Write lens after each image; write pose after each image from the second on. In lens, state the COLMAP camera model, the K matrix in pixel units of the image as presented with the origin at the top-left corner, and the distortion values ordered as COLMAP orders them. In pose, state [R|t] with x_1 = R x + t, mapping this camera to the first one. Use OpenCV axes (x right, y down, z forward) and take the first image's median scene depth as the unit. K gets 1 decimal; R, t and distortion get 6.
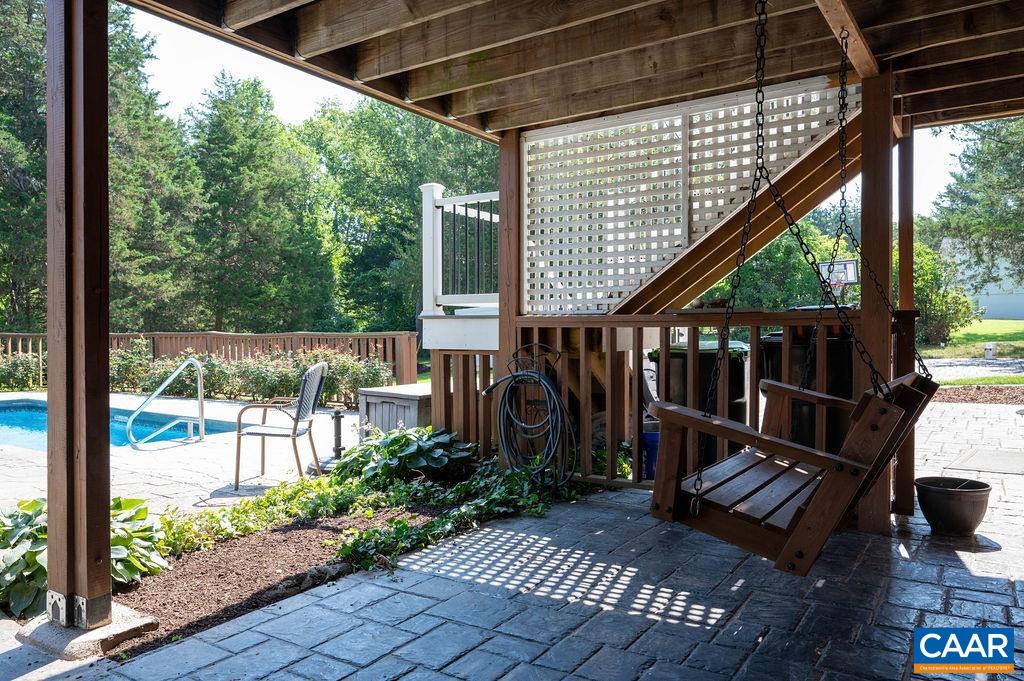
lens RADIAL K [[721.2, 0, 513.4], [0, 721.2, 344.7], [0, 0, 1]] dist [-0.000623, -0.002846]
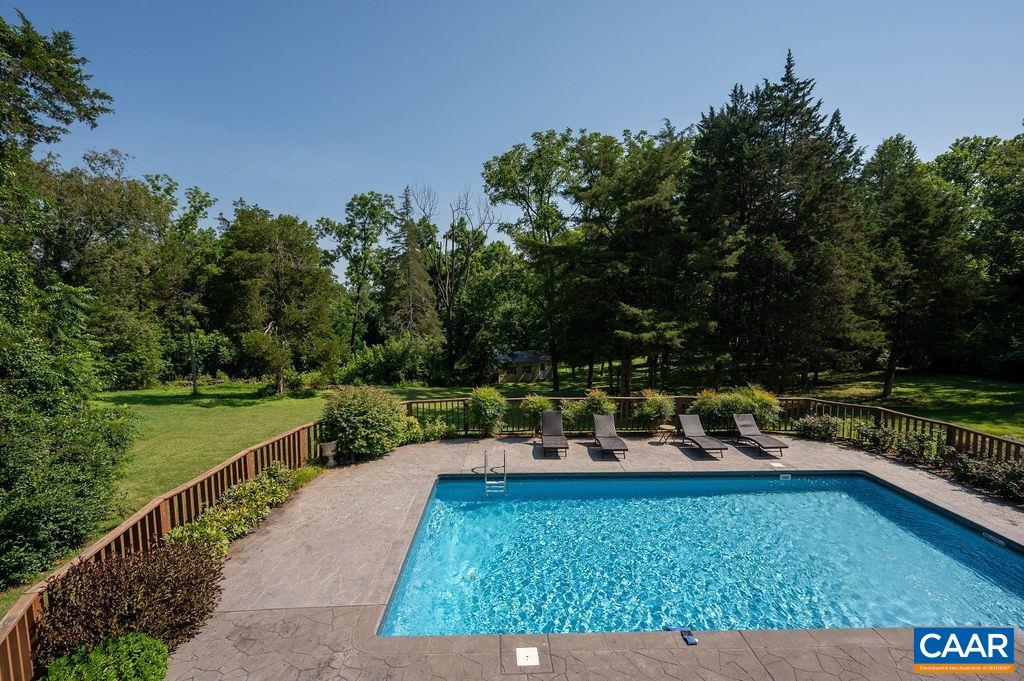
lens RADIAL K [[445.0, 0, 511.7], [0, 445.0, 342.1], [0, 0, 1]] dist [-0.004983, -0.000117]
pose [[0.569767, 0.076296, -0.818257, -0.165280], [-0.014494, 0.996459, 0.082820, -0.123443], [0.821679, -0.035328, 0.568855, -0.066776]]
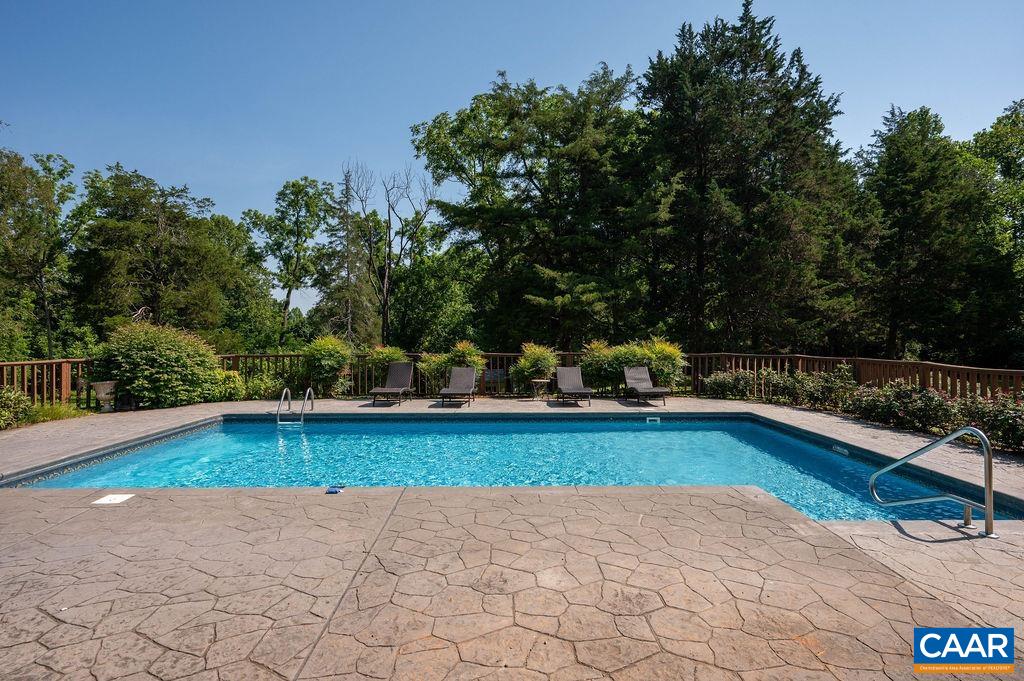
lens RADIAL K [[542.7, 0, 512.7], [0, 542.7, 343.3], [0, 0, 1]] dist [-0.003845, 0.001091]
pose [[0.566356, 0.013893, -0.824043, -0.065357], [-0.015983, 0.999855, 0.005873, -0.019454], [0.824006, 0.009845, 0.566496, 0.063293]]
